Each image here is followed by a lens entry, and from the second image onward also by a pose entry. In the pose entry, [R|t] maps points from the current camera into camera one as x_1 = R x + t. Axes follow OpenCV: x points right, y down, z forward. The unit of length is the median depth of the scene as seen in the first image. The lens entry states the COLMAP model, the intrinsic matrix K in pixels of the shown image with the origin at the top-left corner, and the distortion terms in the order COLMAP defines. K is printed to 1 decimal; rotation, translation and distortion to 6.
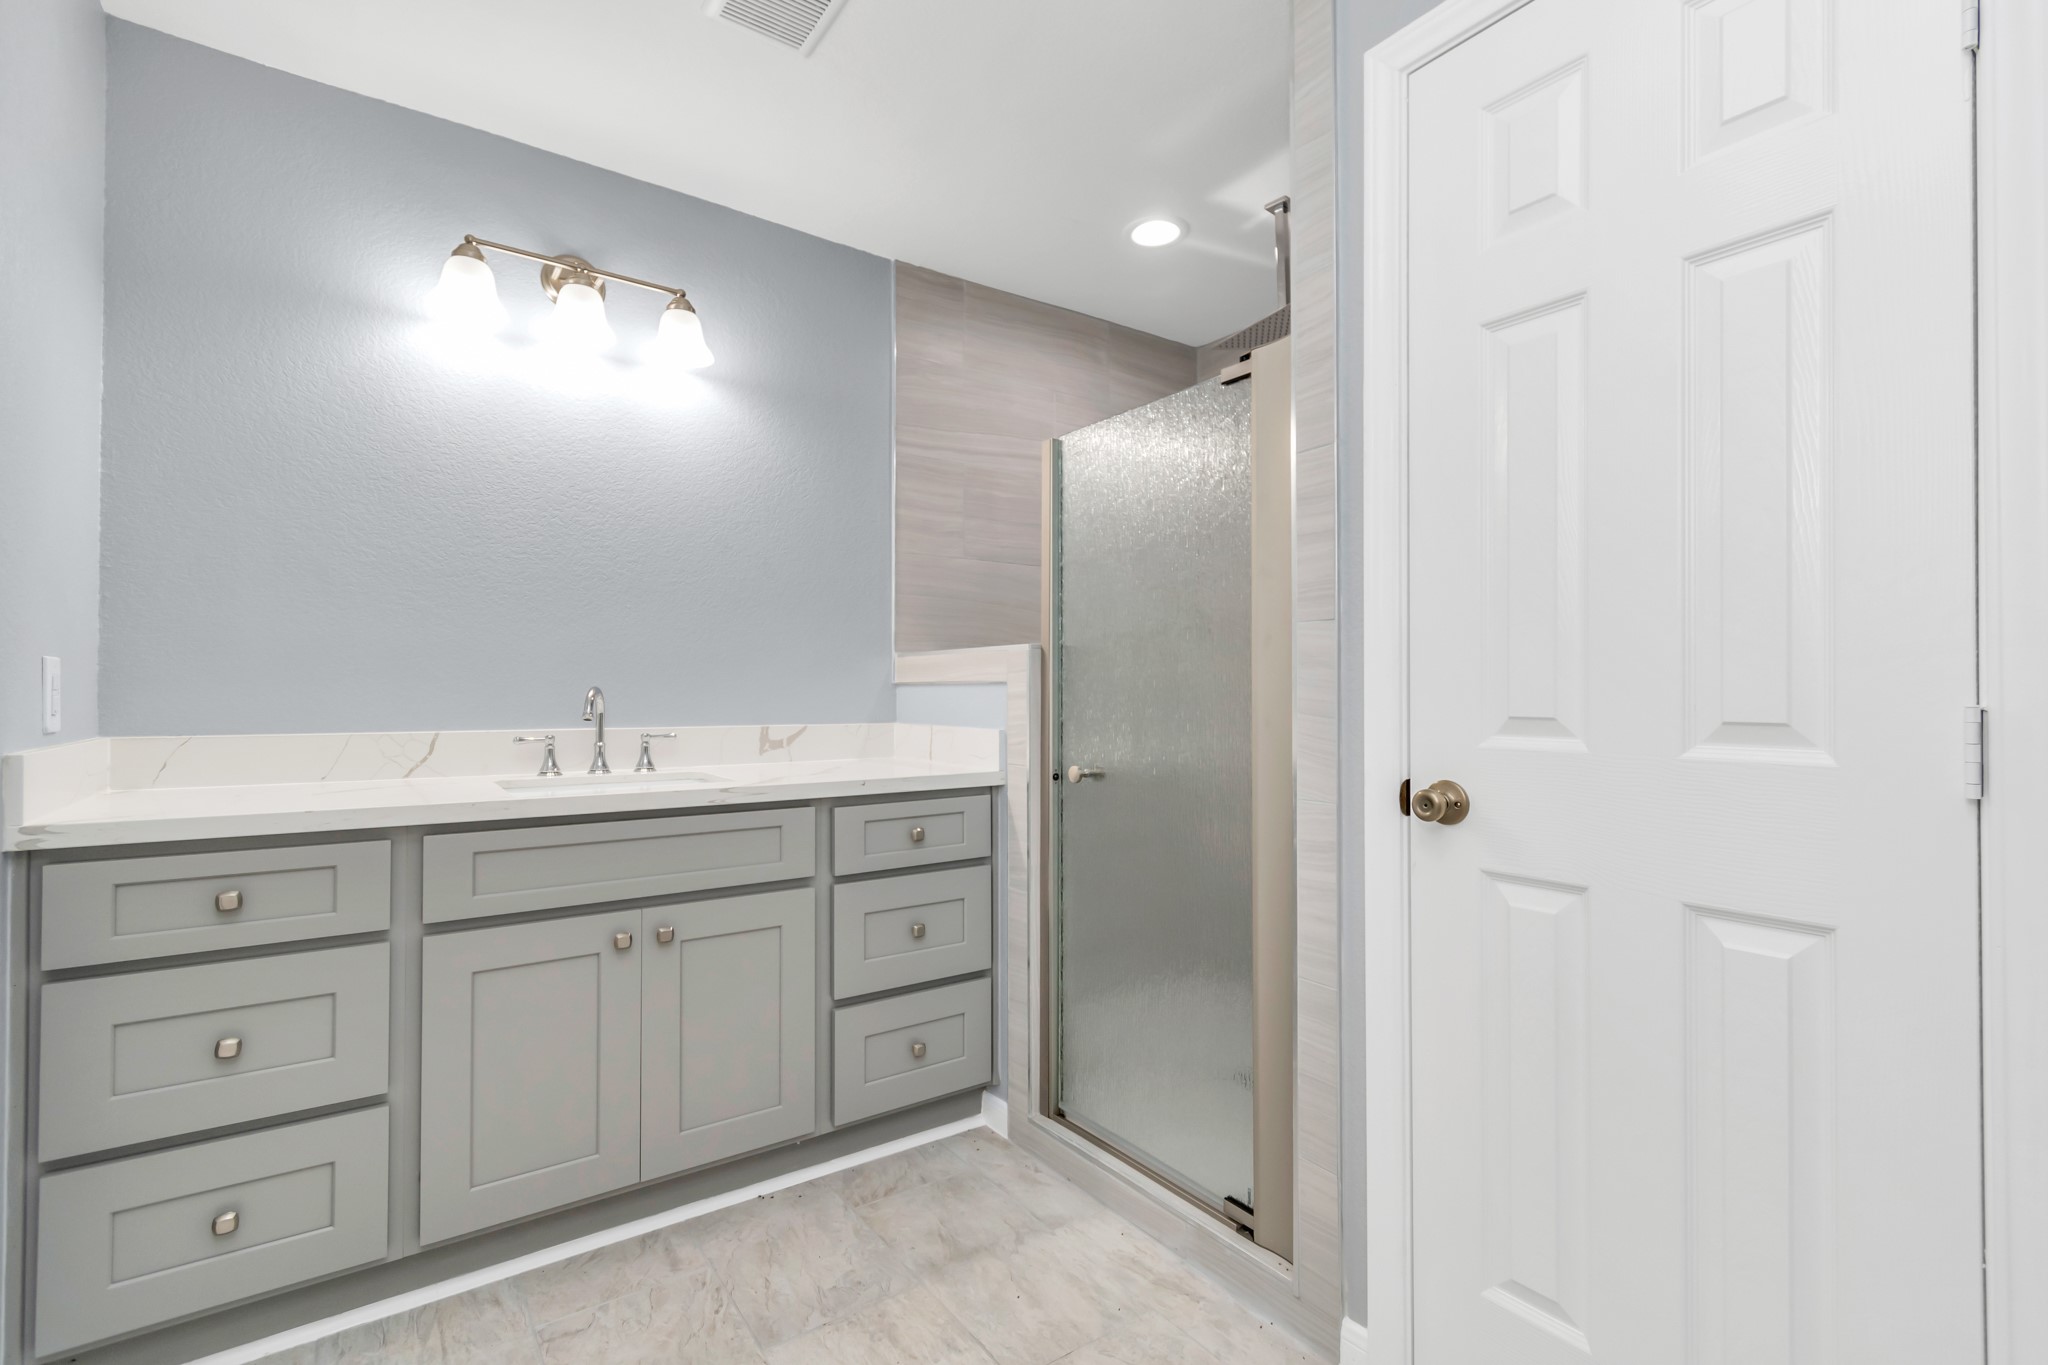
lens RADIAL K [[900.1, 0, 1025.9], [0, 900.1, 683.7], [0, 0, 1]] dist [0.004357, -0.001104]
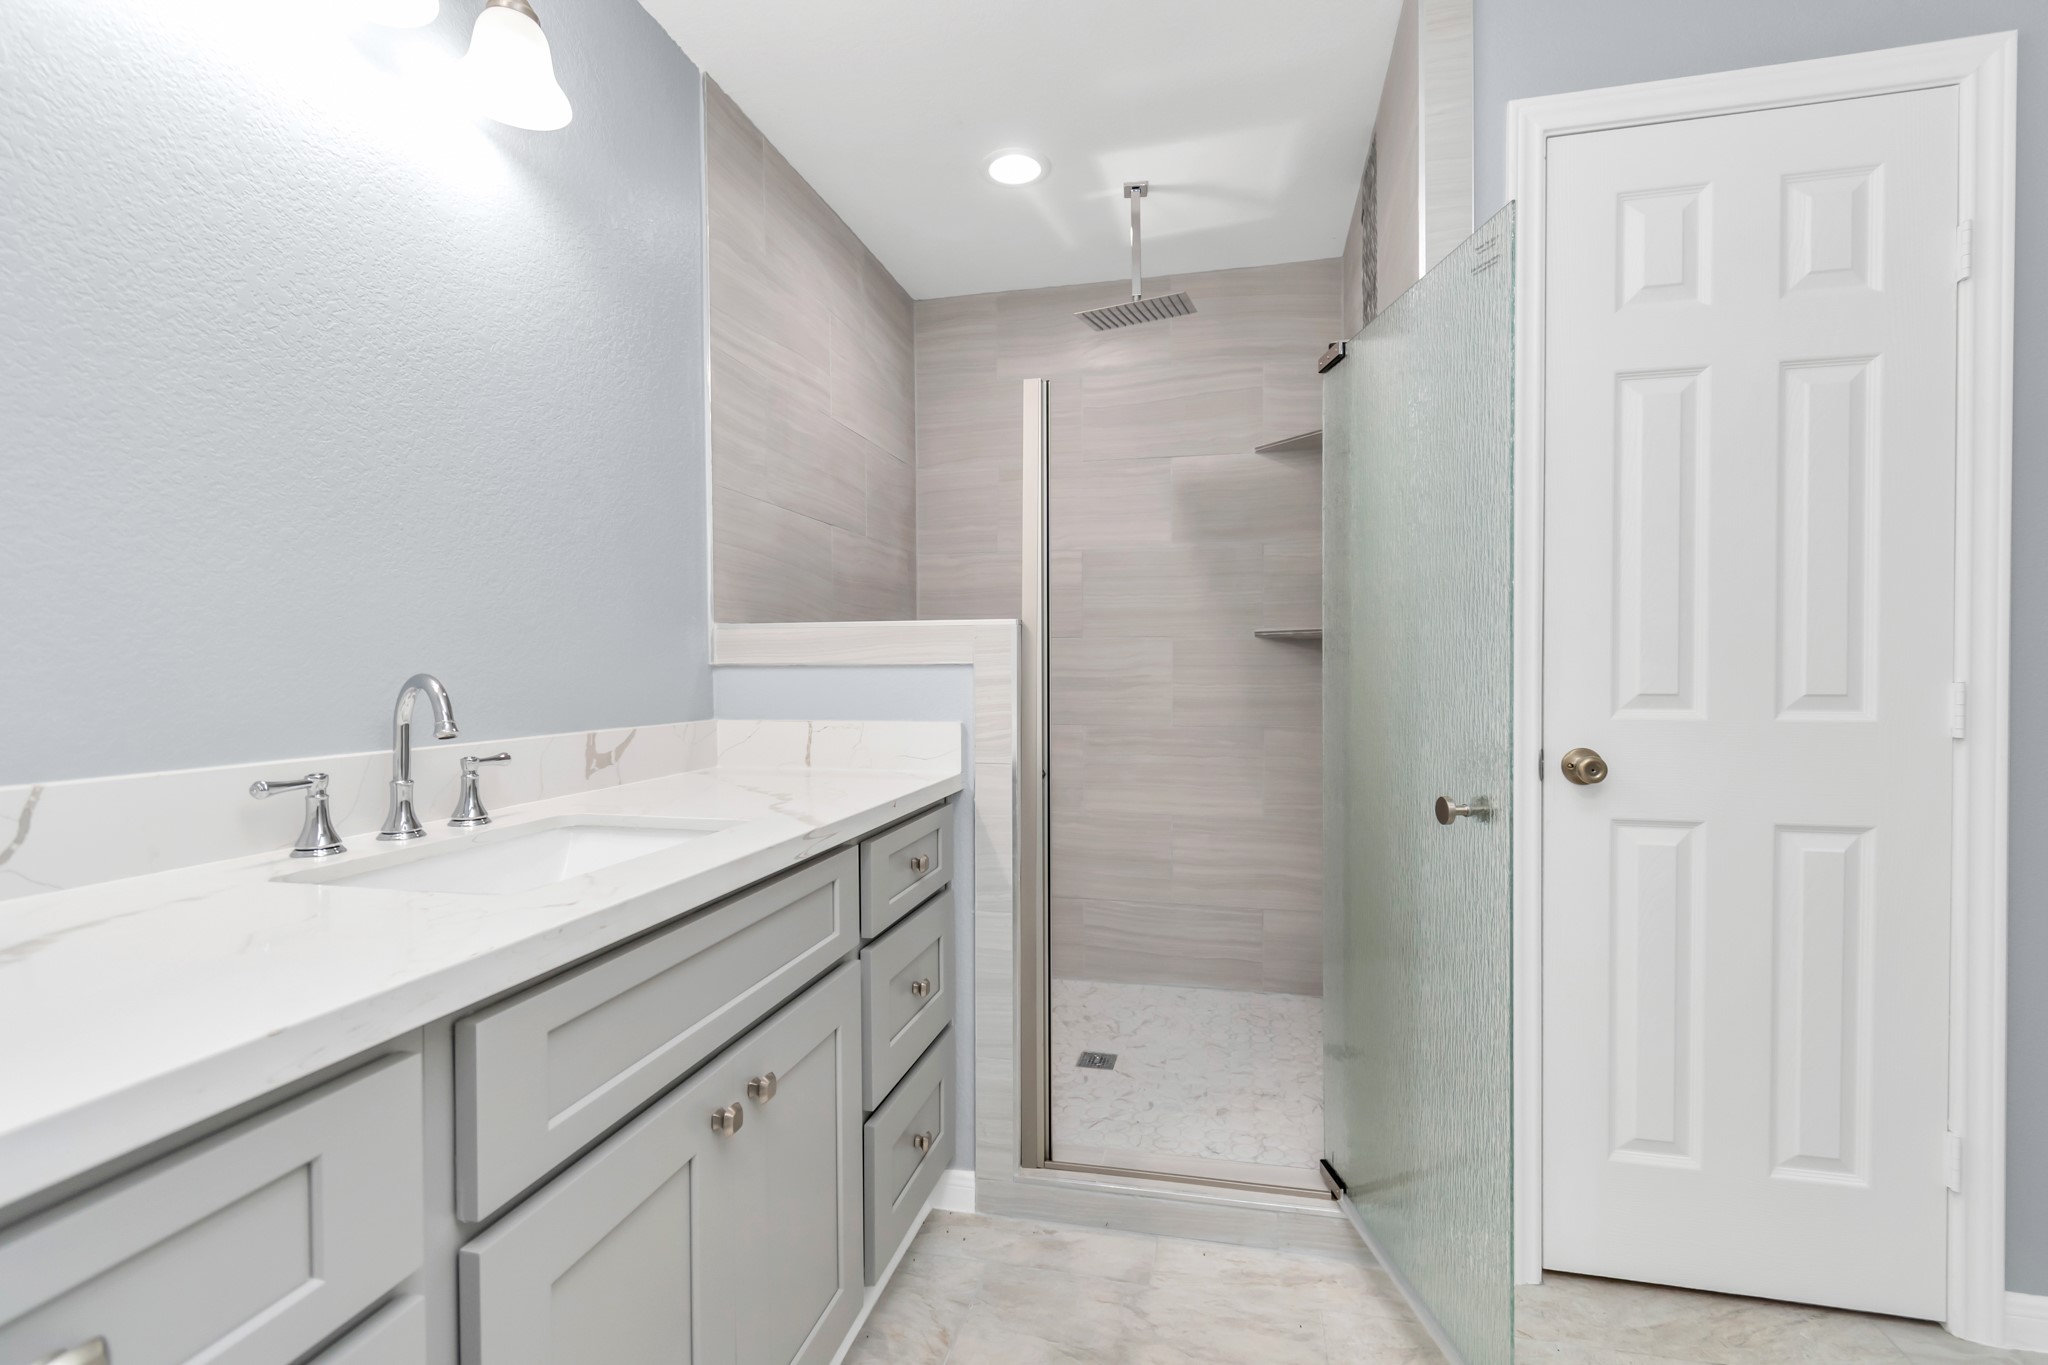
lens RADIAL K [[900.1, 0, 1025.8], [0, 900.1, 680.1], [0, 0, 1]] dist [0.004357, -0.001104]
pose [[0.753377, -0.012689, 0.657467, -0.532958], [-0.000731, 0.999797, 0.020133, -0.003926], [-0.657589, -0.015649, 0.753215, 0.354421]]
